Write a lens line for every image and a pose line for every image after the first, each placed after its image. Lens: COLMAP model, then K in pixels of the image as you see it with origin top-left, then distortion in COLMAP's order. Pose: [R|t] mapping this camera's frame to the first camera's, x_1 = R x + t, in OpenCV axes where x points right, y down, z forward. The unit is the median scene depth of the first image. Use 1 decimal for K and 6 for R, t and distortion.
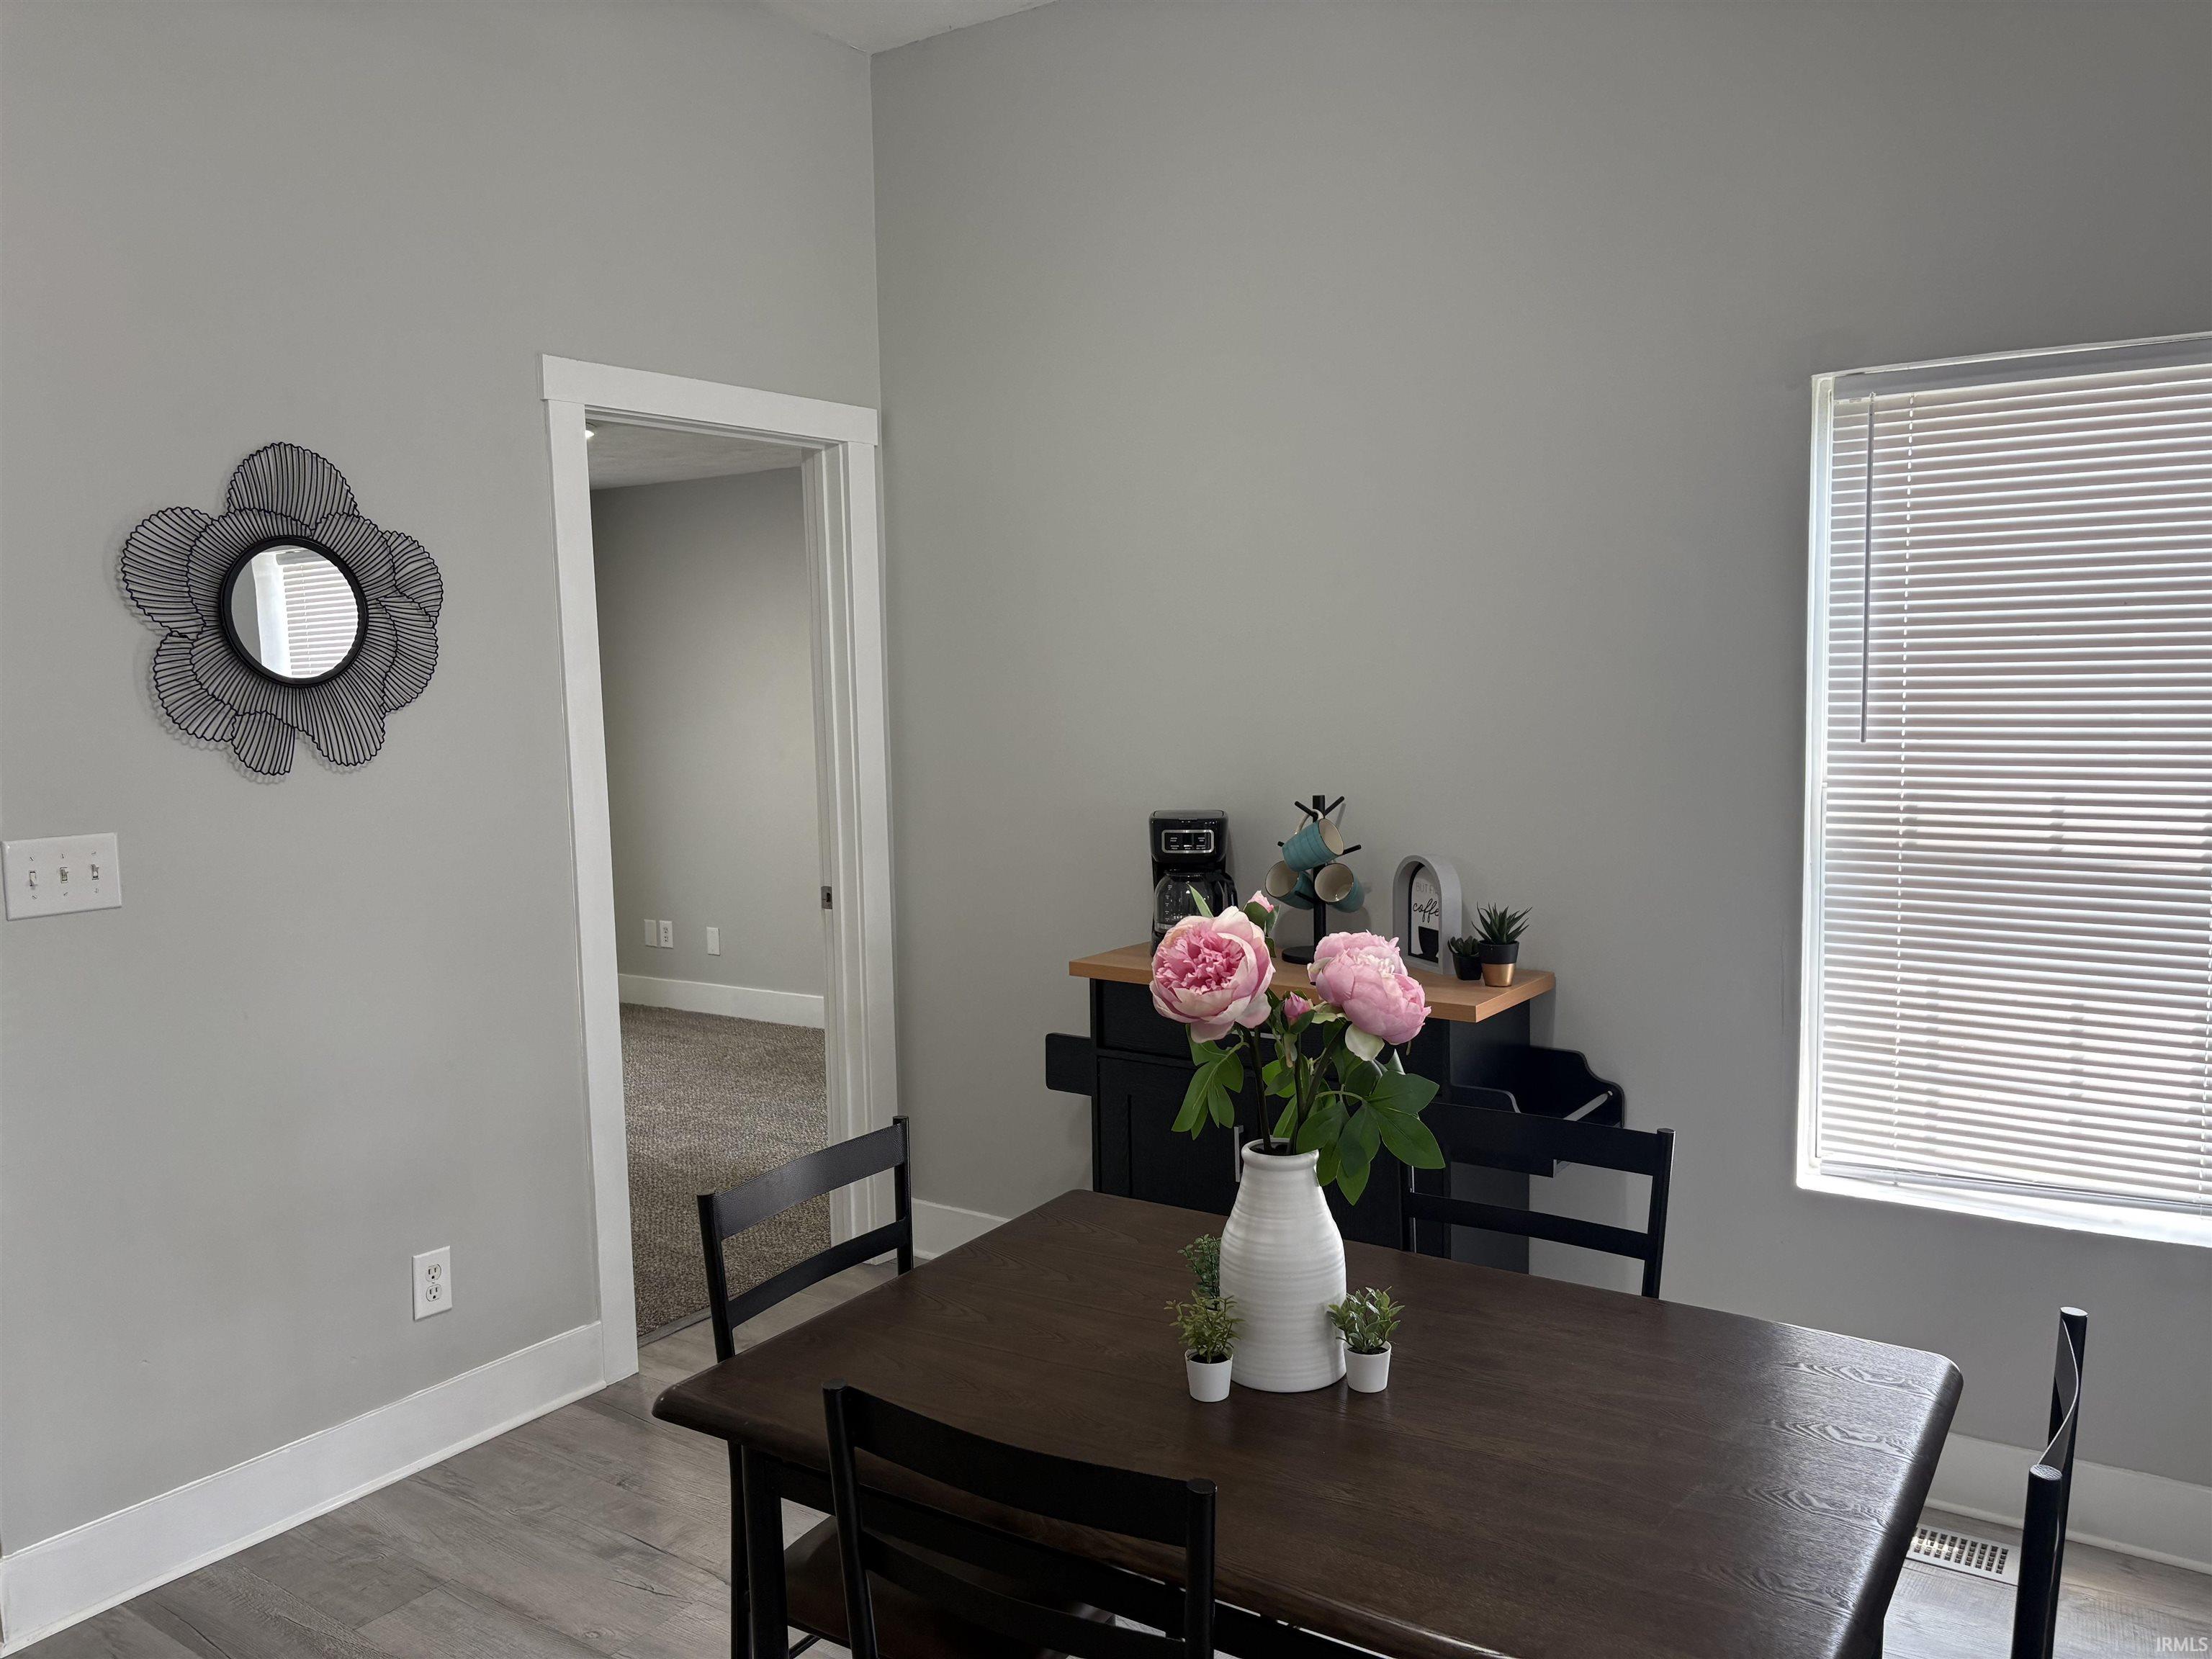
lens RADIAL K [[1658.9, 0, 1121.5], [0, 1658.9, 828.8], [0, 0, 1]] dist [0.033928, -0.001427]
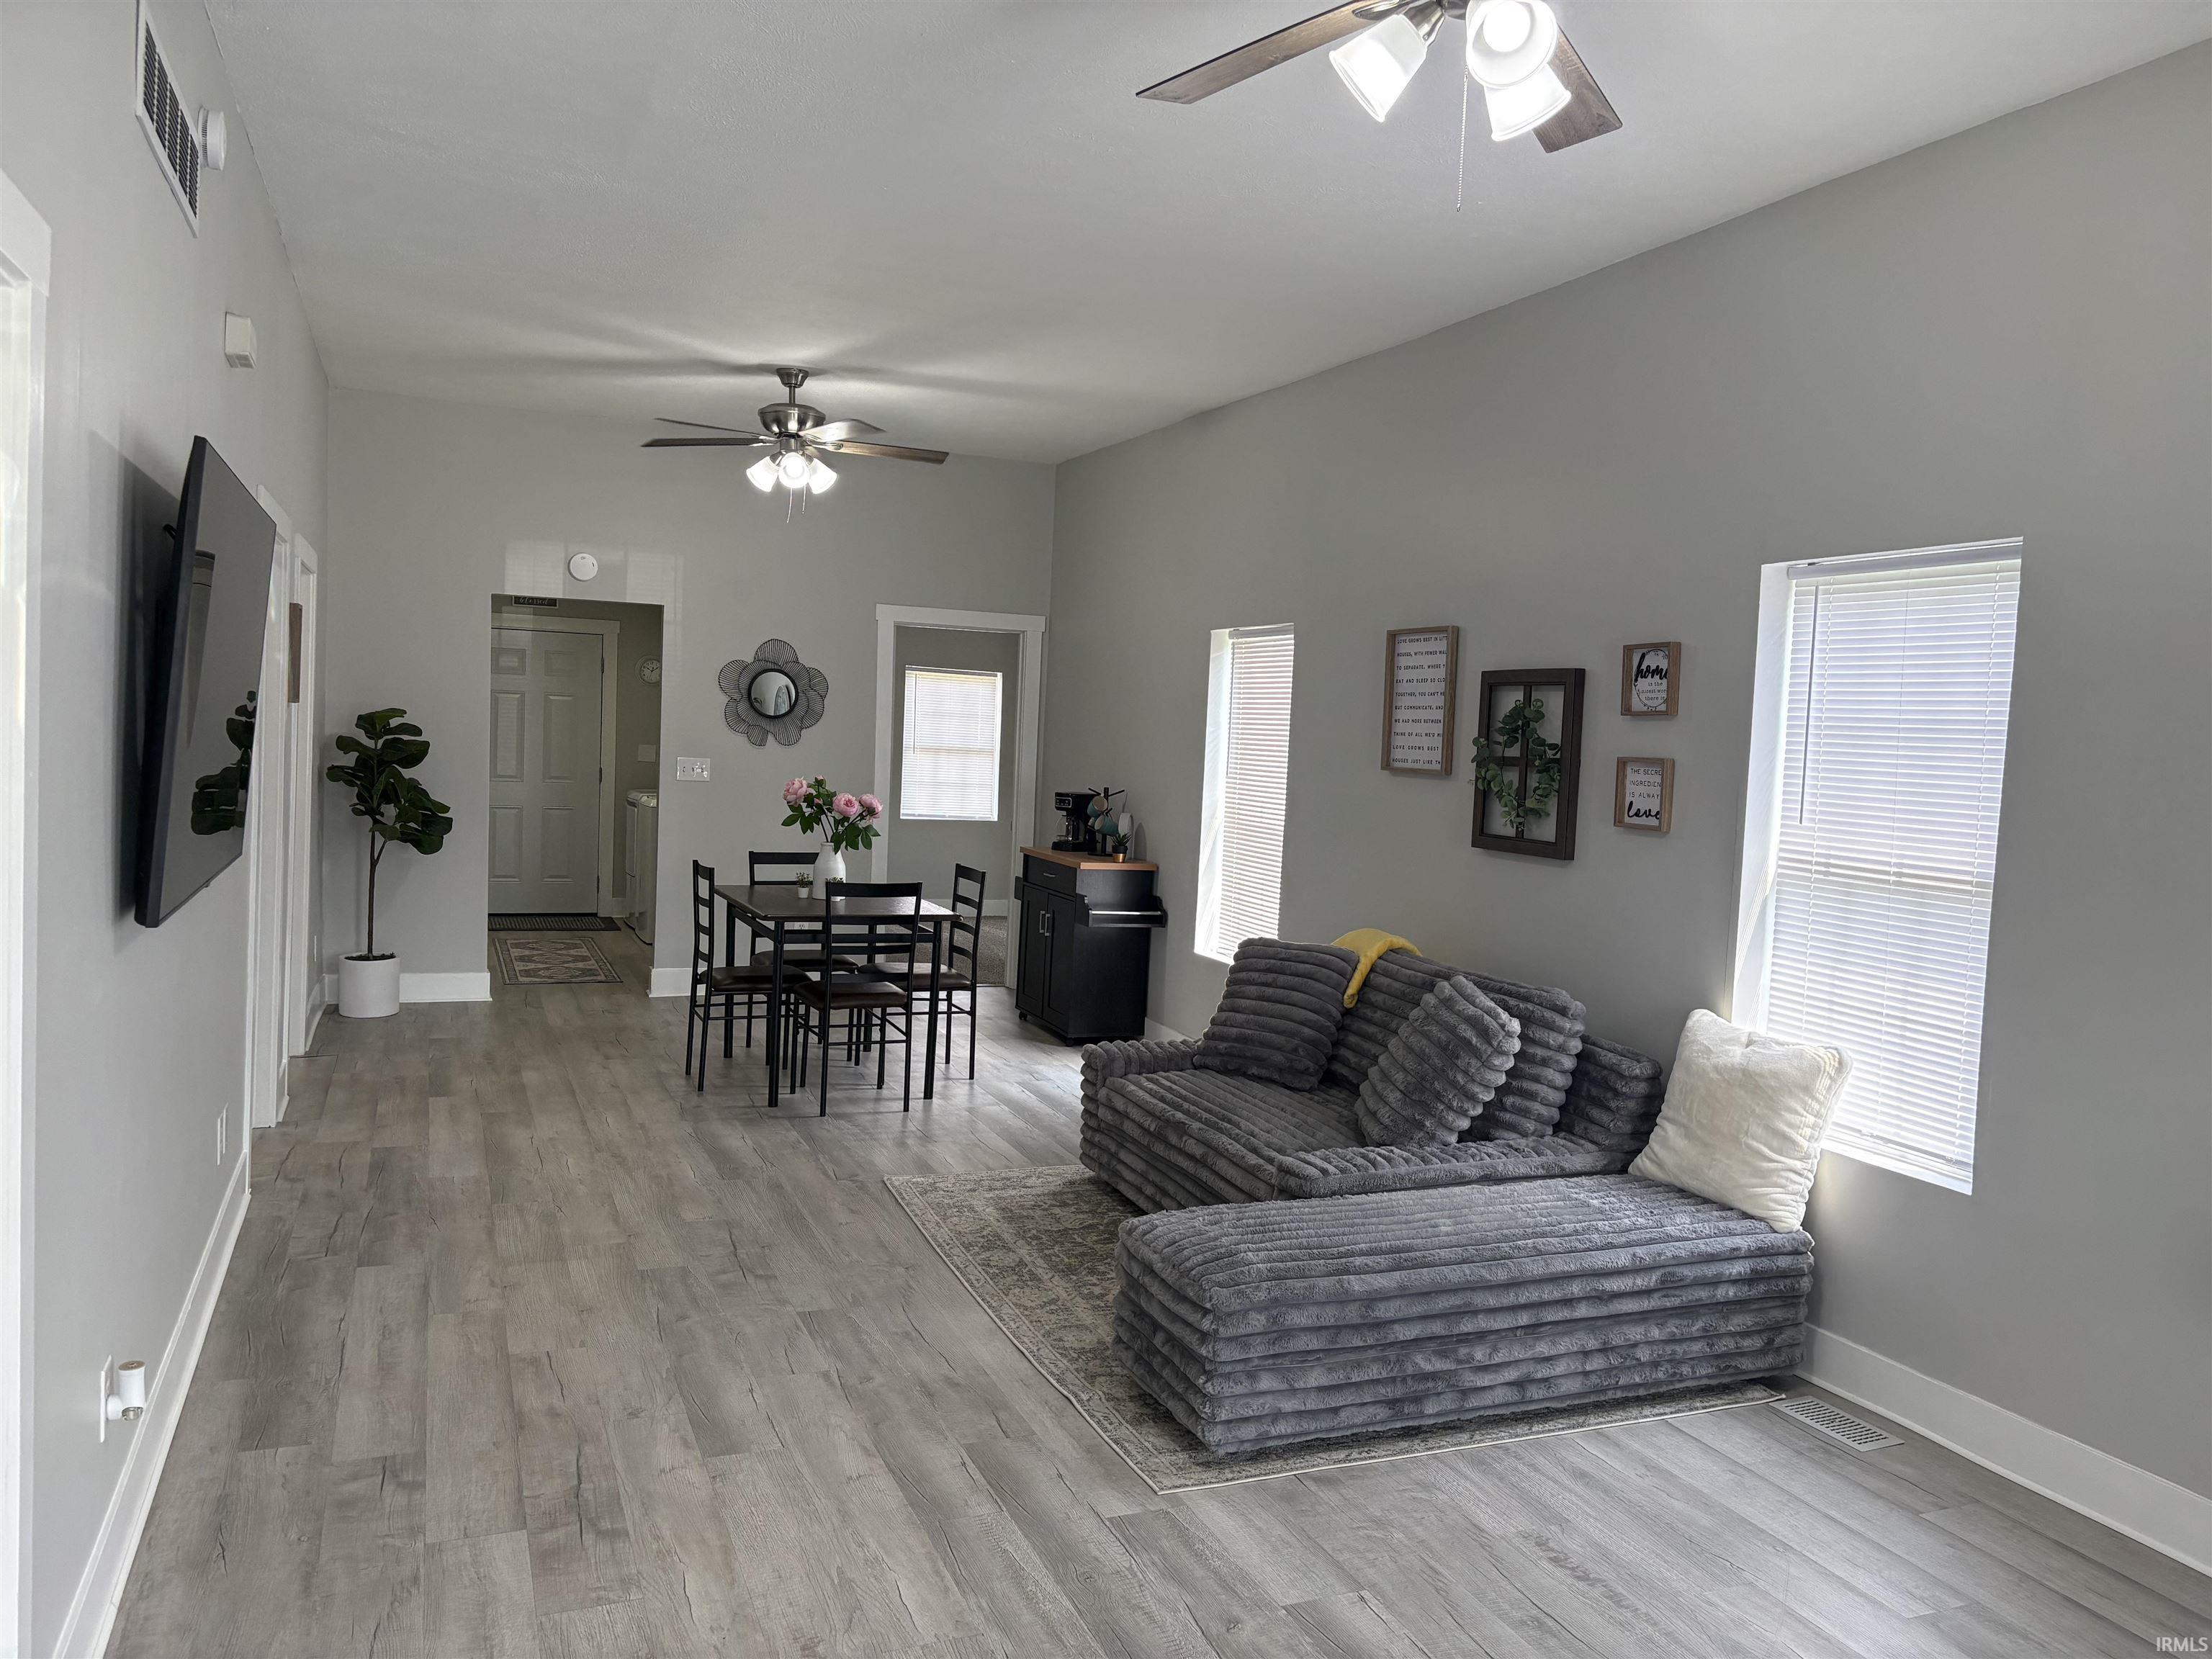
lens RADIAL K [[1658.9, 0, 1121.5], [0, 1658.9, 828.8], [0, 0, 1]] dist [0.033928, -0.001427]
pose [[0.833379, 0.087031, -0.545807, 1.754877], [-0.111731, 0.993664, -0.012156, 0.082395], [0.541291, 0.071114, 0.837823, -1.204593]]
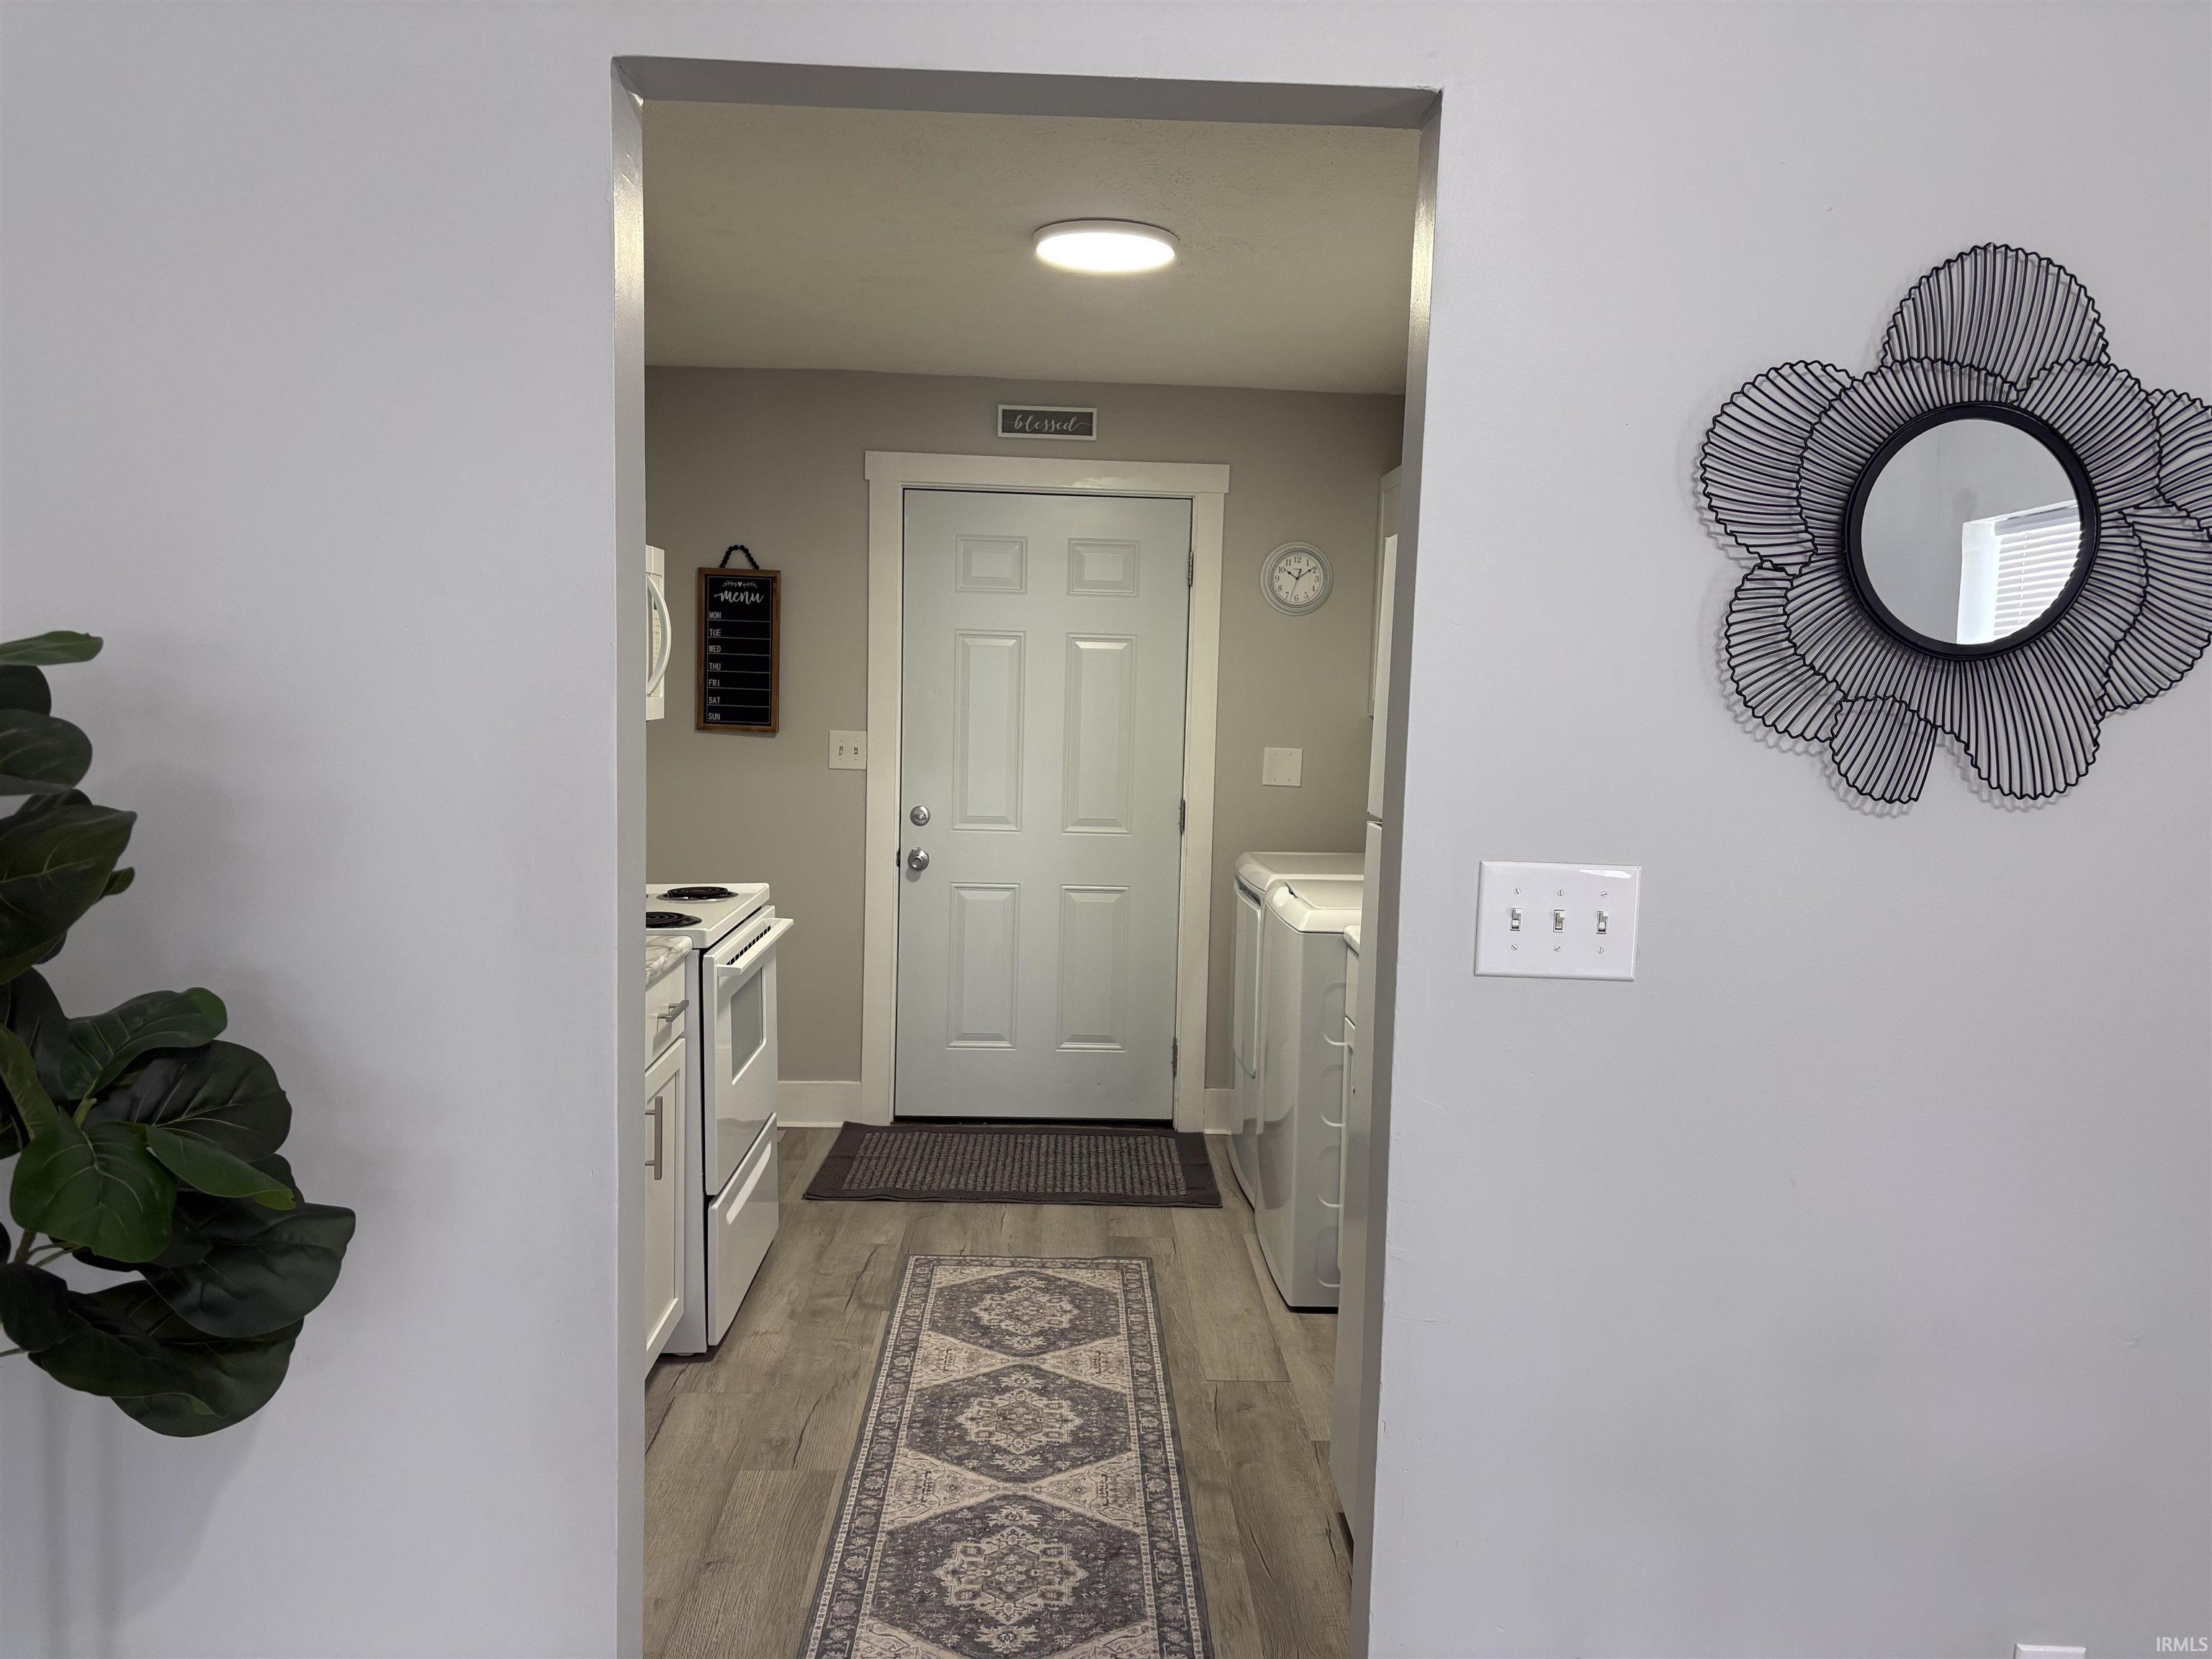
lens RADIAL K [[1663.0, 0, 1106.9], [0, 1663.0, 820.7], [0, 0, 1]] dist [0.087674, -0.089868]
pose [[0.582194, 0.104063, -0.806363, -0.183838], [-0.121508, 0.991774, 0.040262, -0.016187], [0.803919, 0.074539, 0.590050, 0.422491]]
